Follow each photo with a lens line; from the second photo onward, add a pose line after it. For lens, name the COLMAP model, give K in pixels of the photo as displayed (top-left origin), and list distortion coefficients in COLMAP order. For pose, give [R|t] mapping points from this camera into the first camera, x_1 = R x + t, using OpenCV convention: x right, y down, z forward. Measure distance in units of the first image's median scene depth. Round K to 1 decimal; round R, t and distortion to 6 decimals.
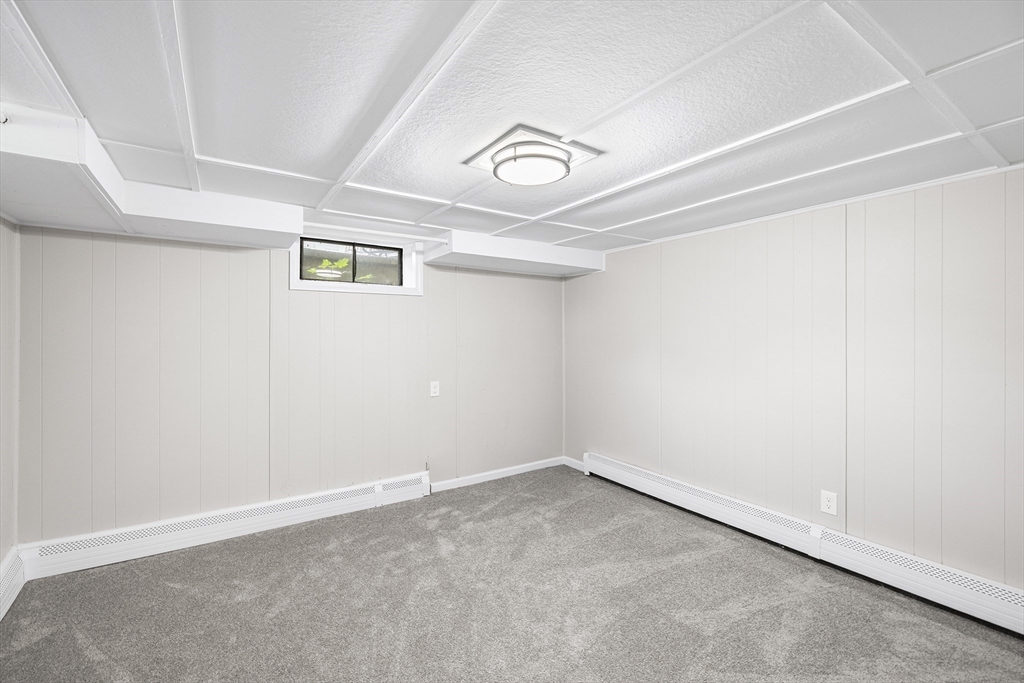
lens RADIAL K [[434.7, 0, 510.5], [0, 434.7, 336.3], [0, 0, 1]] dist [0.003990, -0.000301]
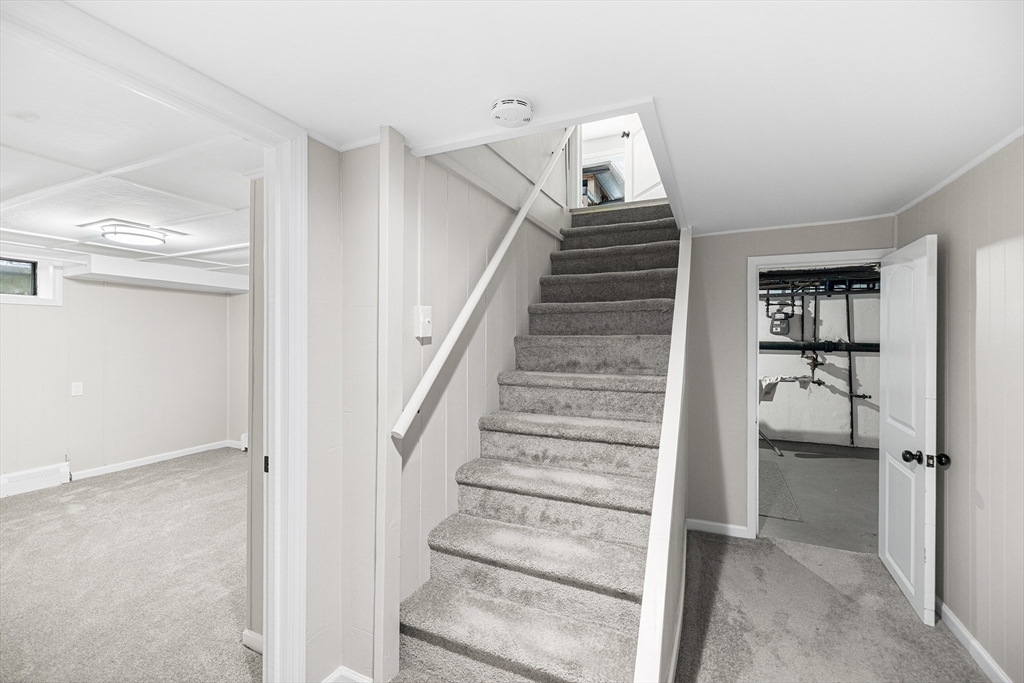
lens RADIAL K [[434.7, 0, 508.3], [0, 434.7, 340.9], [0, 0, 1]] dist [0.003990, -0.000301]
pose [[0.859090, 0.001801, 0.511821, 0.245642], [-0.002113, 0.999998, 0.000029, -0.006990], [-0.511820, -0.001106, 0.859092, -0.644535]]
